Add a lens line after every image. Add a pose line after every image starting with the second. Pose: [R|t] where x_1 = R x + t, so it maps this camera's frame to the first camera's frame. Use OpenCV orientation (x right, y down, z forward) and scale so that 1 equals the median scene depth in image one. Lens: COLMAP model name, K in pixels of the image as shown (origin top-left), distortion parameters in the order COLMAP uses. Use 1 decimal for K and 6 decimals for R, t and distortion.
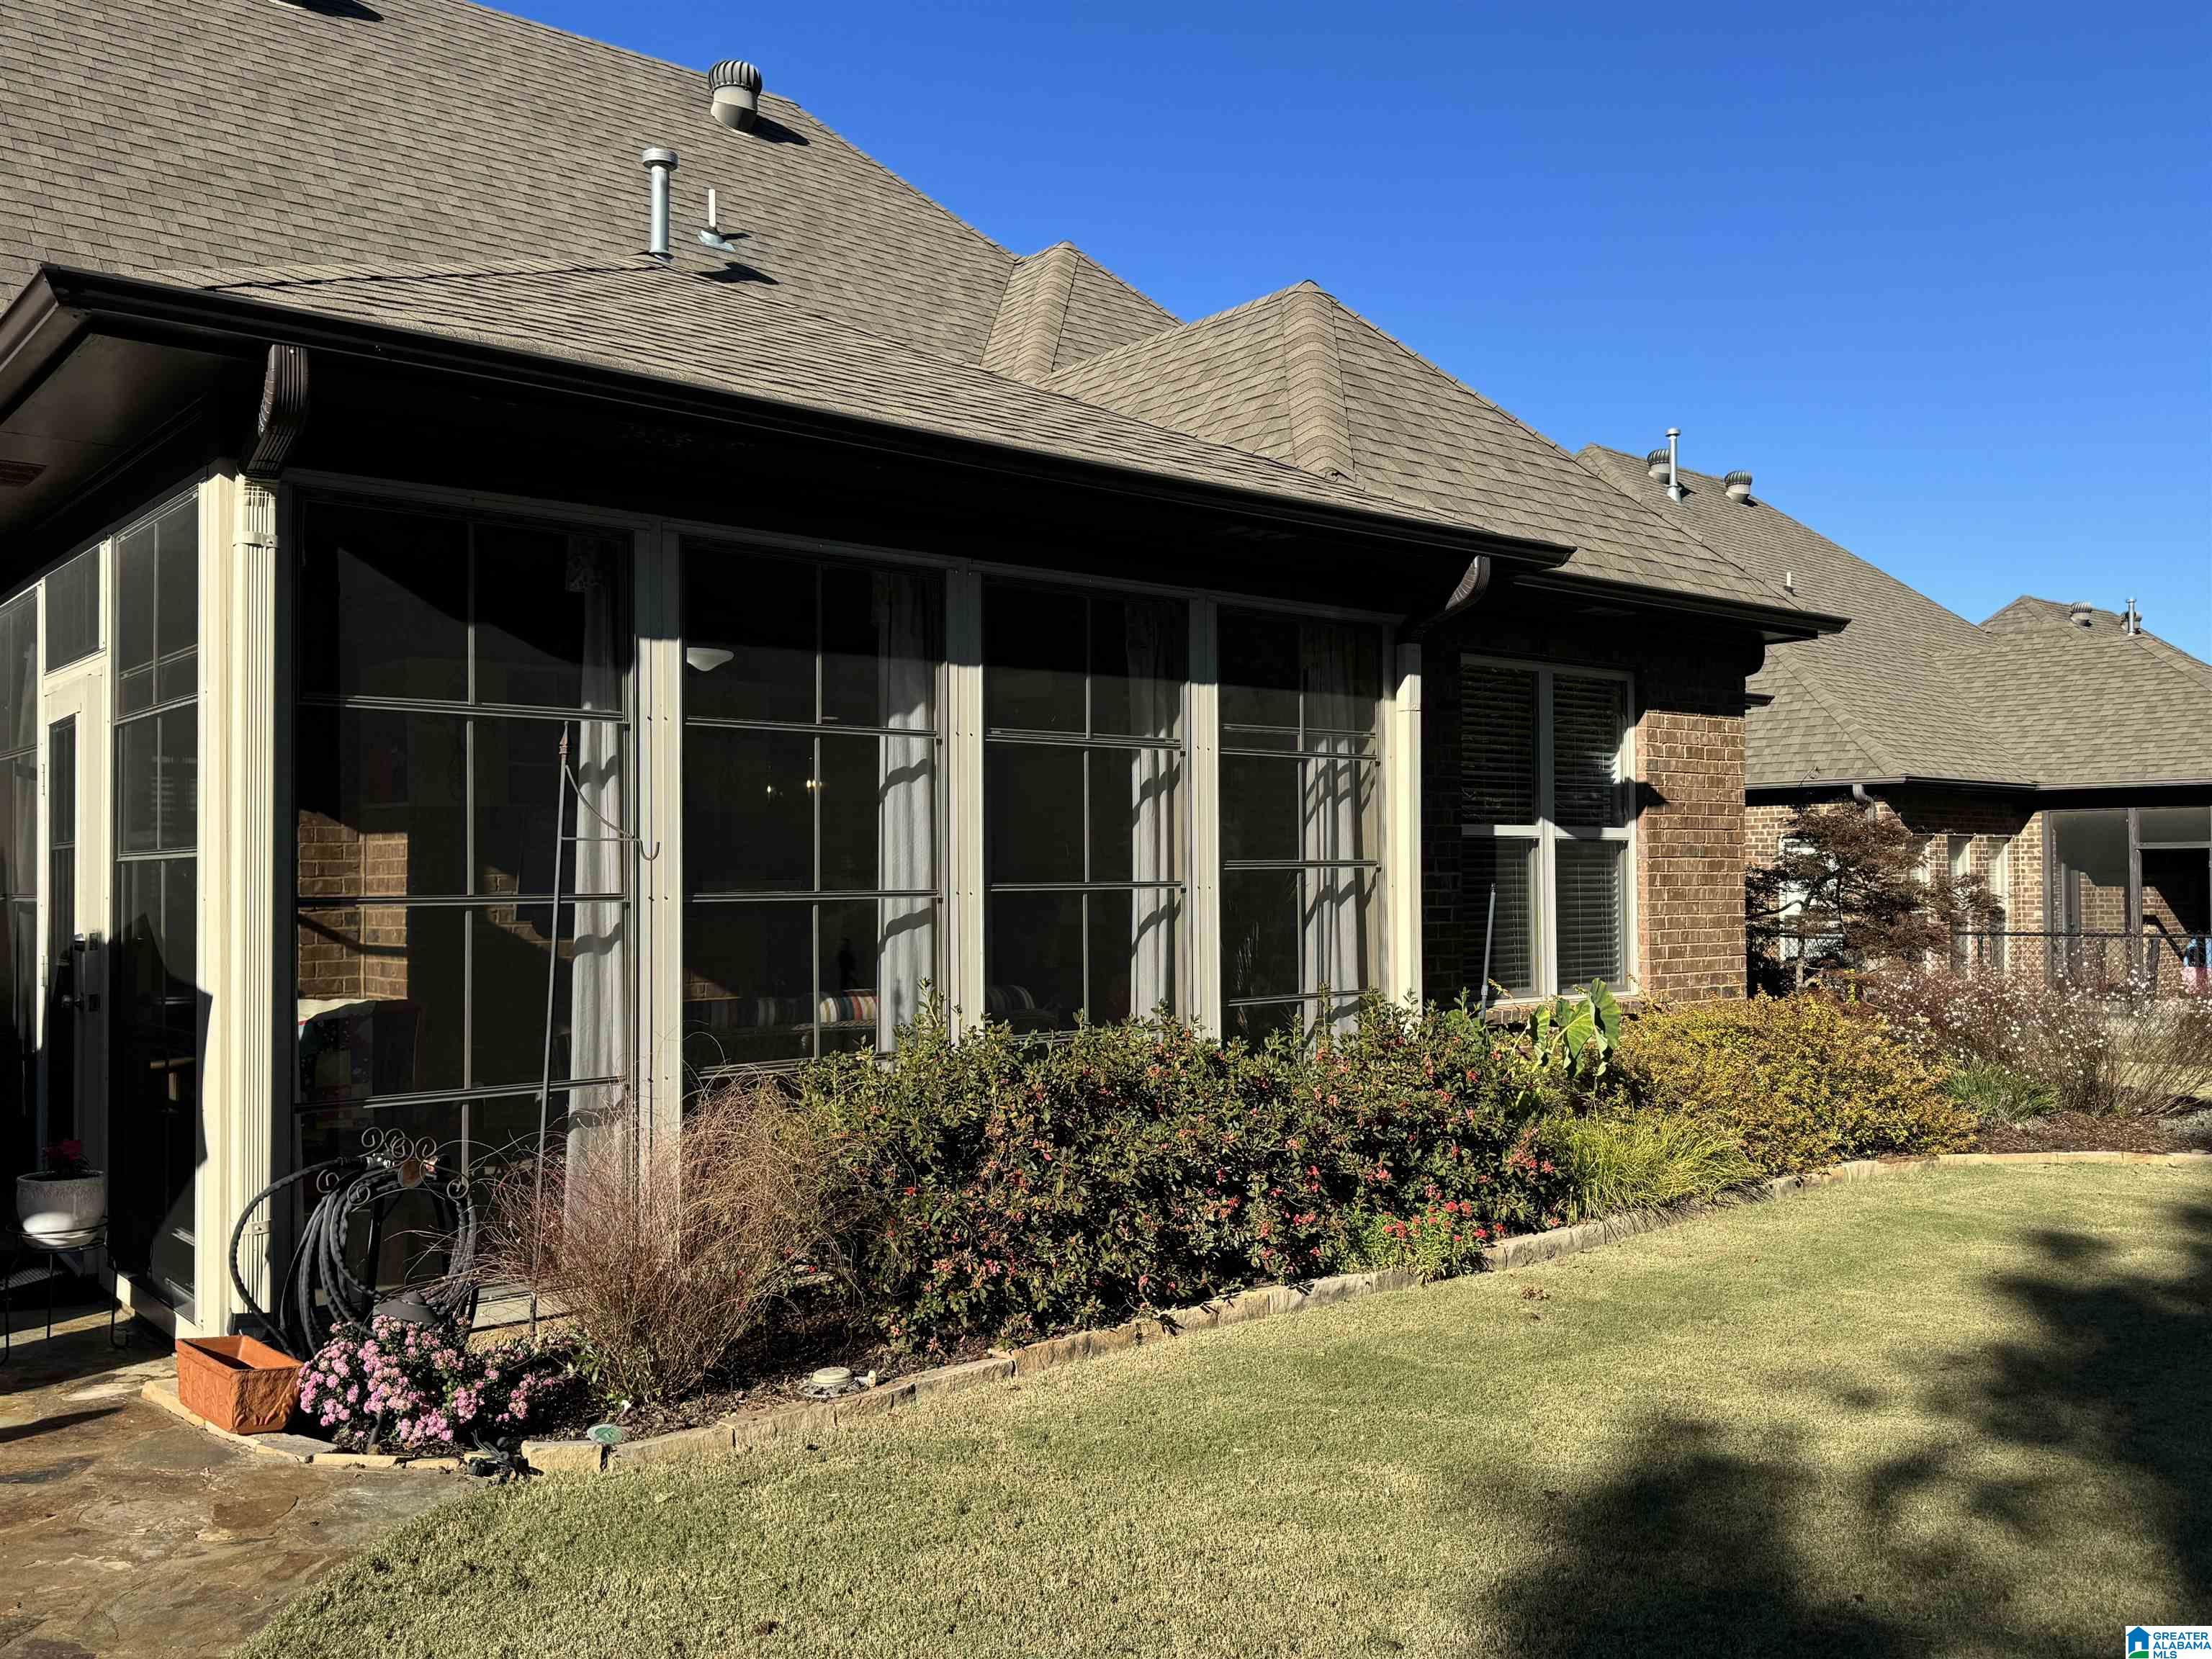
lens RADIAL K [[1869.6, 0, 1110.3], [0, 1869.6, 842.9], [0, 0, 1]] dist [0.009128, -0.015425]
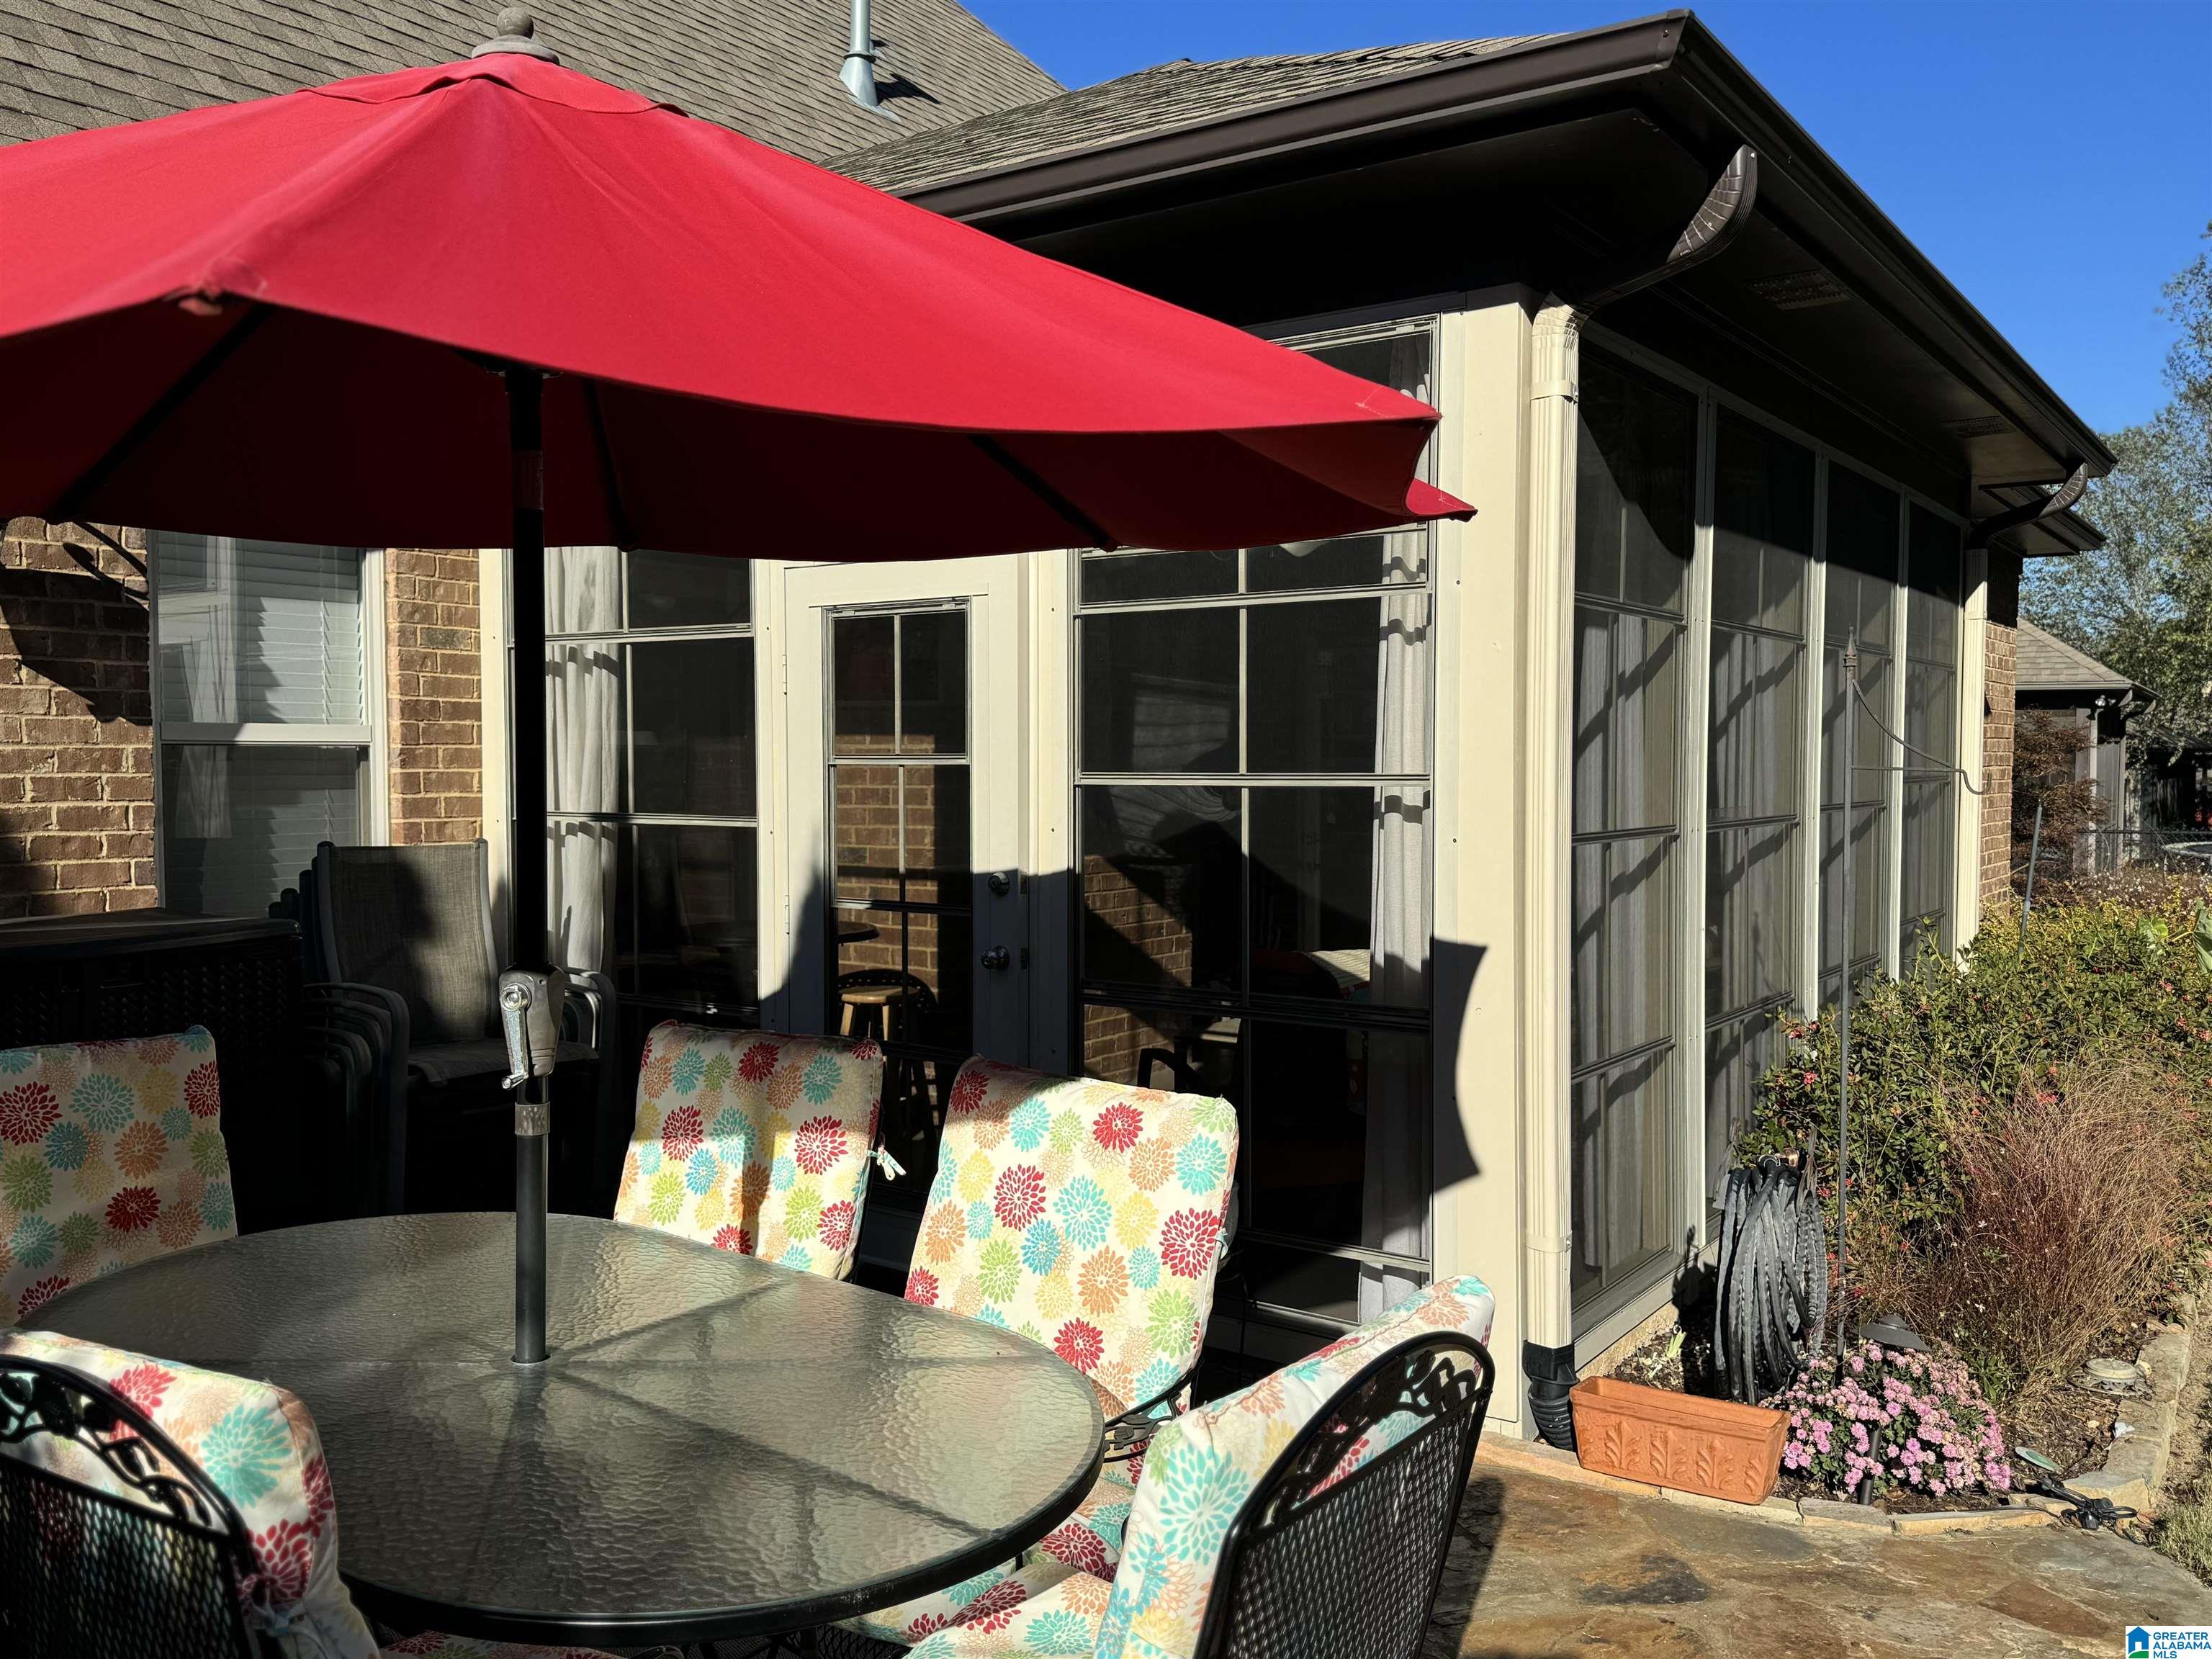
lens RADIAL K [[1869.6, 0, 1103.8], [0, 1869.6, 819.2], [0, 0, 1]] dist [0.009128, -0.015425]
pose [[0.968507, -0.003354, 0.248964, -0.970658], [-0.011176, 0.998316, 0.056927, -0.025979], [-0.248736, -0.057917, 0.966838, 0.307228]]
